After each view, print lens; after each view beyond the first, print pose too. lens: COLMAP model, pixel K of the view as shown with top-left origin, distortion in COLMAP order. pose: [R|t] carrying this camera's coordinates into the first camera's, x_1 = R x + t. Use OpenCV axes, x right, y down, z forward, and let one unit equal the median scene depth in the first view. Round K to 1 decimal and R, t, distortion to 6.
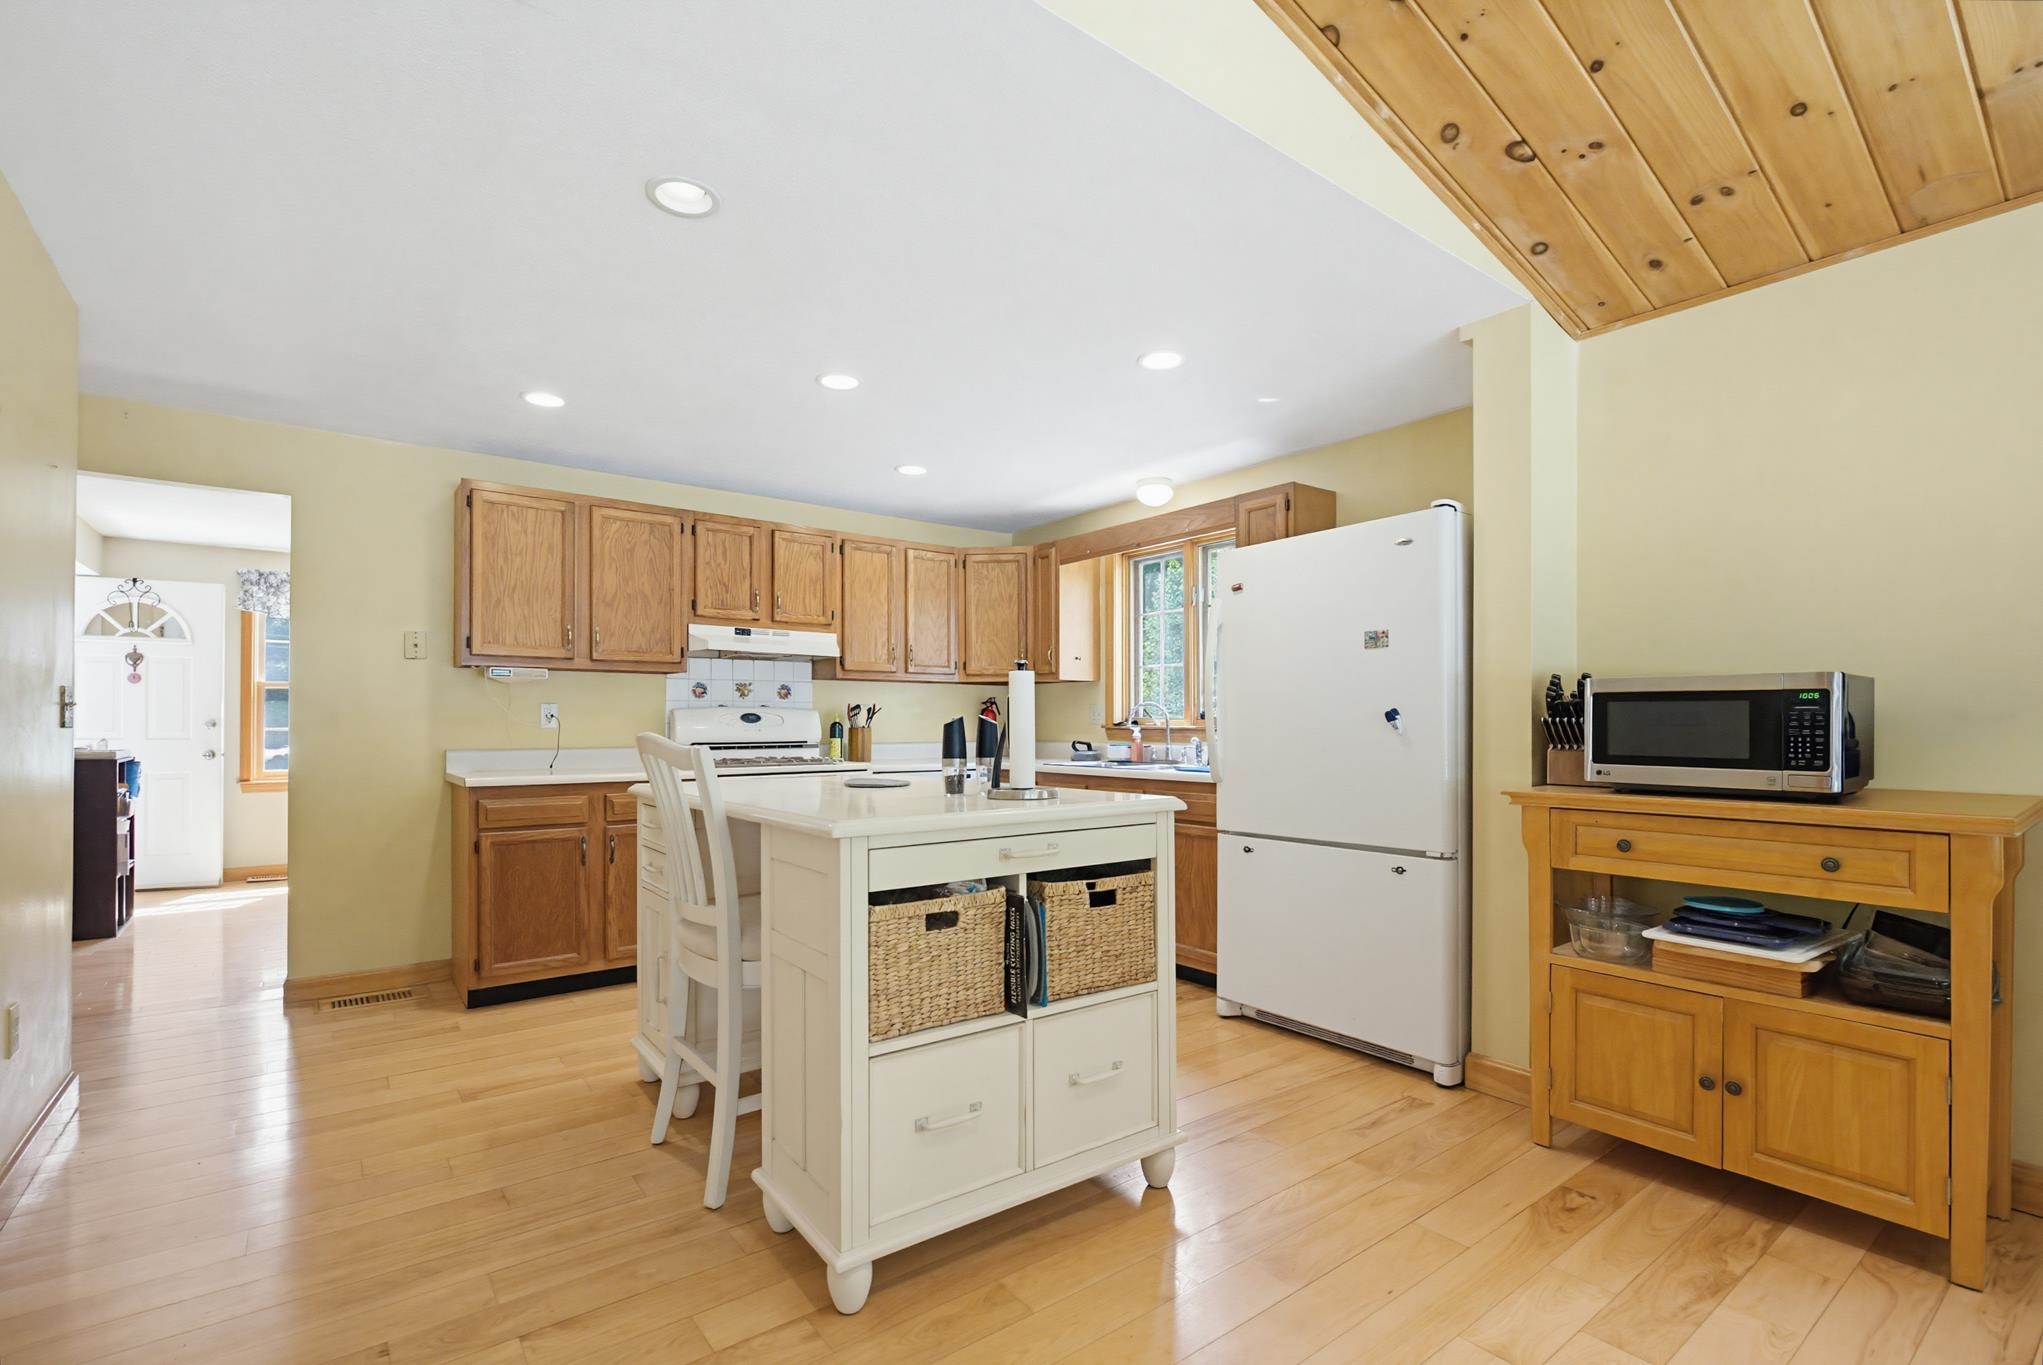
lens RADIAL K [[940.5, 0, 1014.8], [0, 940.5, 715.5], [0, 0, 1]] dist [-0.000770, -0.000321]
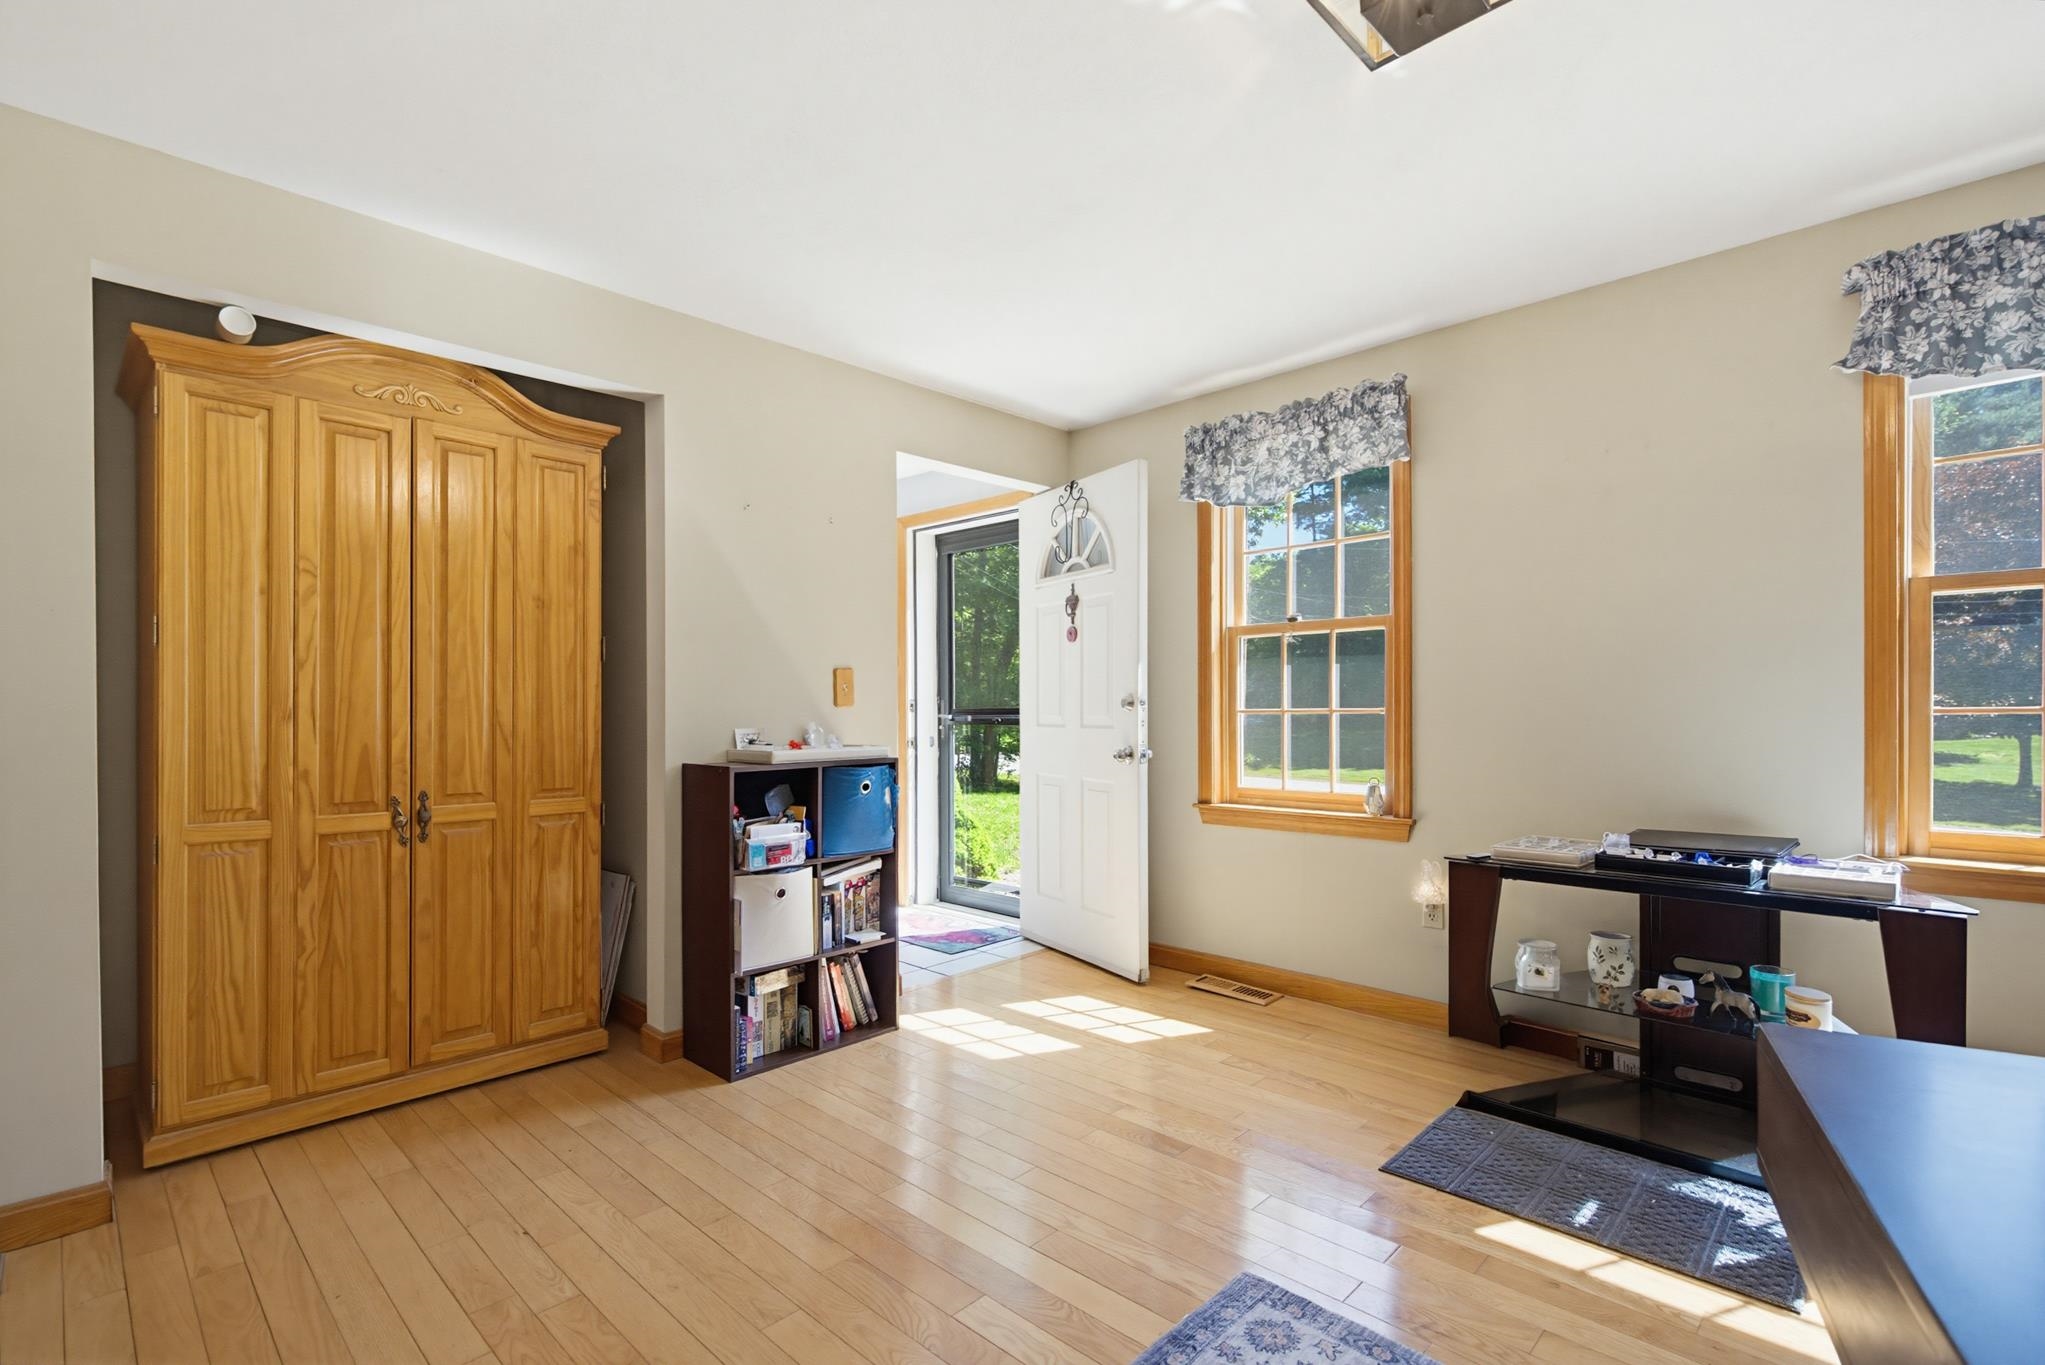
lens RADIAL K [[924.2, 0, 1025.1], [0, 924.2, 705.1], [0, 0, 1]] dist [0.003318, 0.000359]
pose [[0.148991, -0.007859, -0.988807, -0.302376], [0.019260, 0.999802, -0.005044, 0.012703], [0.988651, -0.018293, 0.149113, 0.870263]]
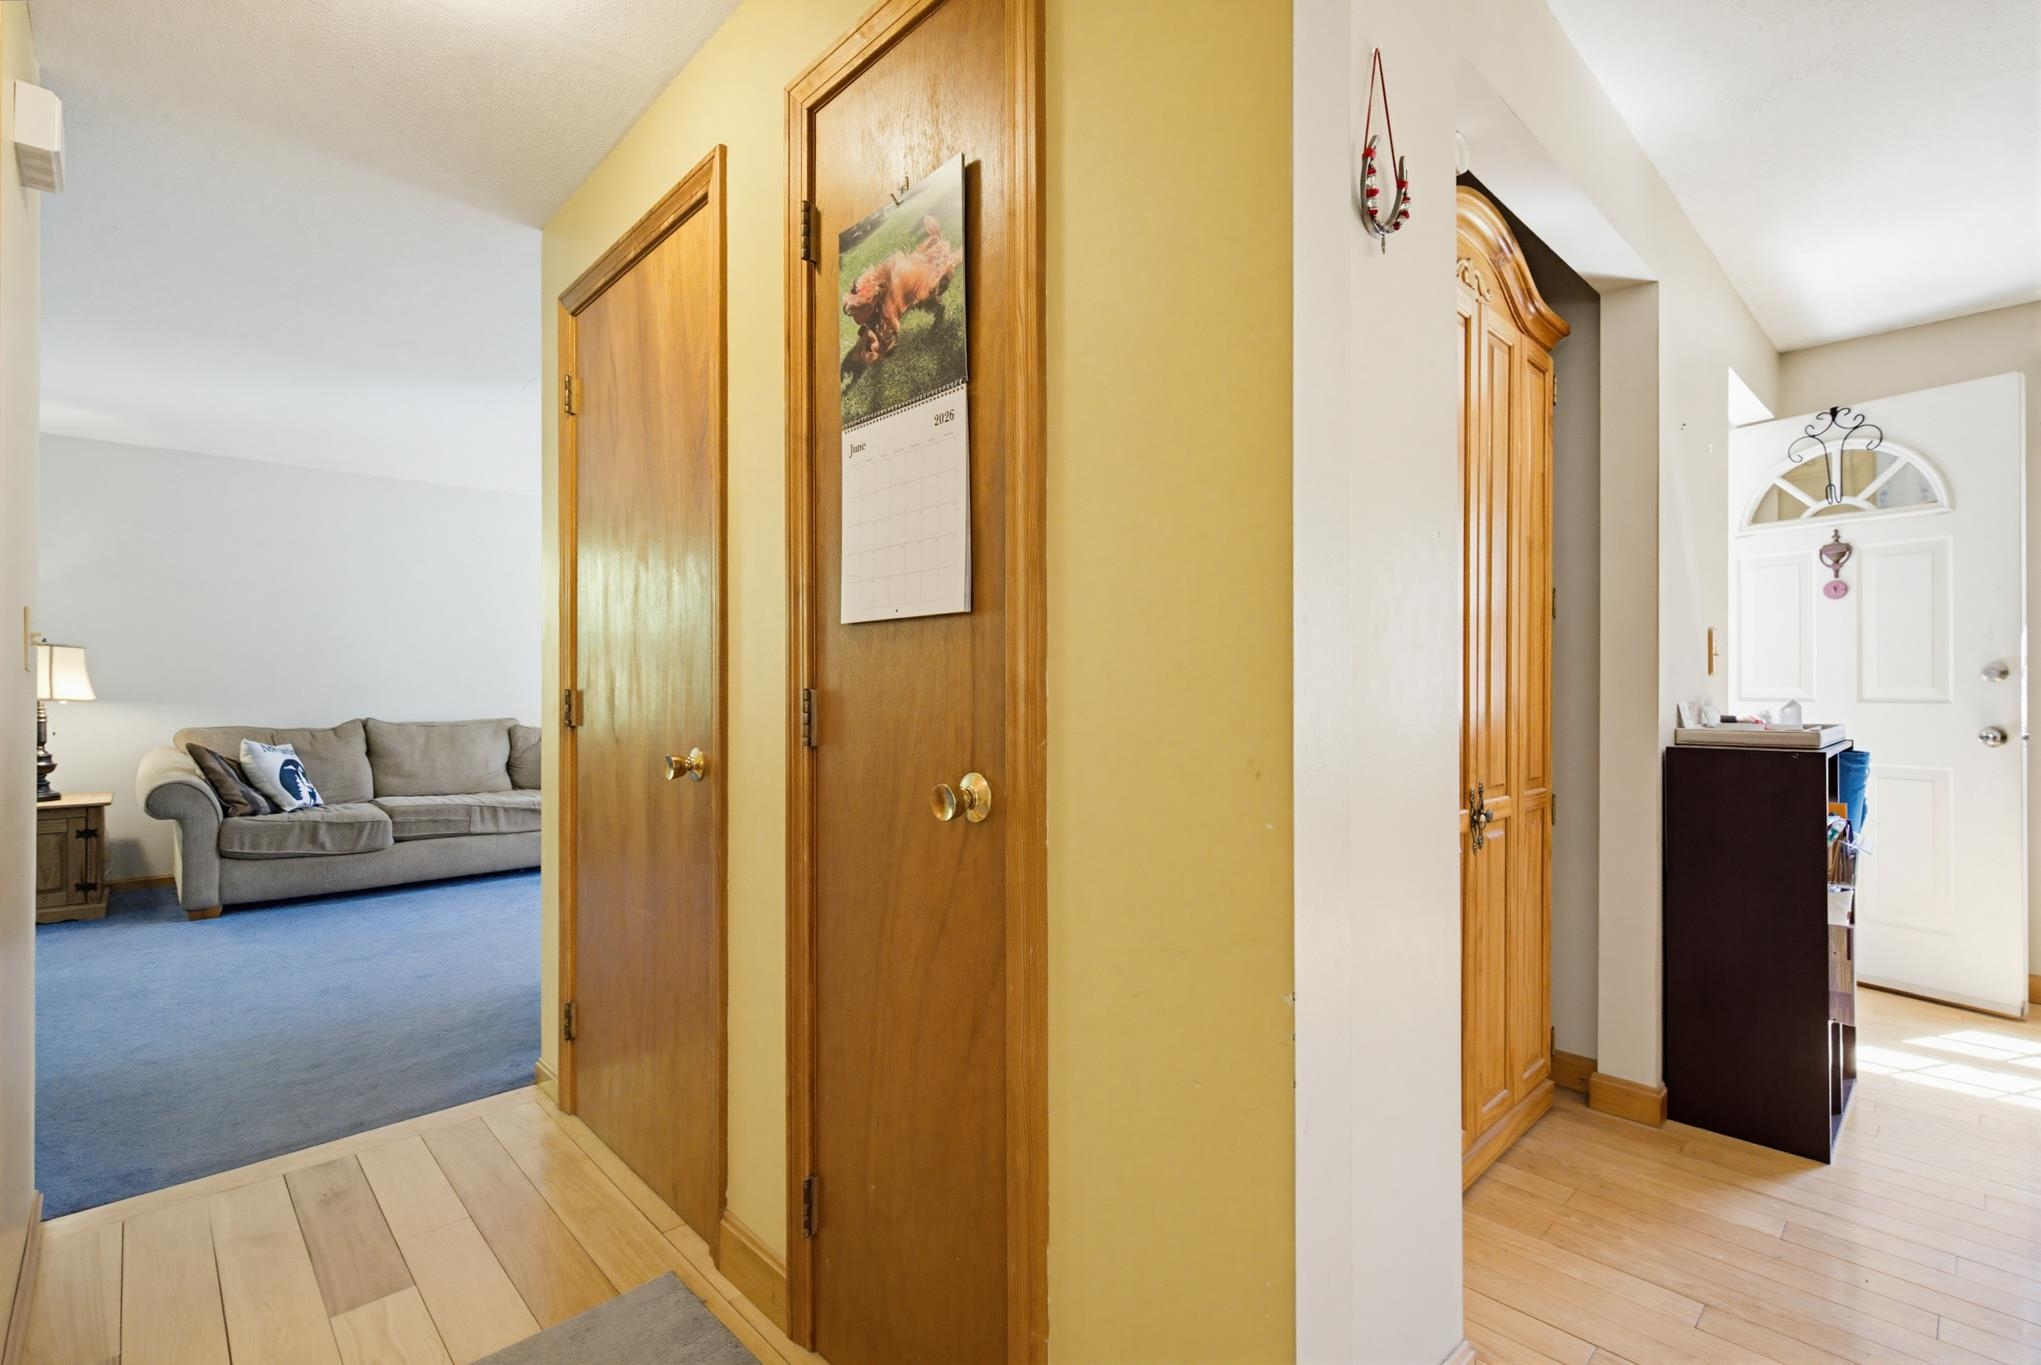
lens RADIAL K [[915.4, 0, 1020.5], [0, 915.4, 682.5], [0, 0, 1]] dist [0.000707, 0.000210]
pose [[0.114349, -0.003363, -0.993435, -0.459651], [0.018028, 0.999837, -0.001310, 0.006773], [0.993277, -0.017760, 0.114391, 0.463594]]
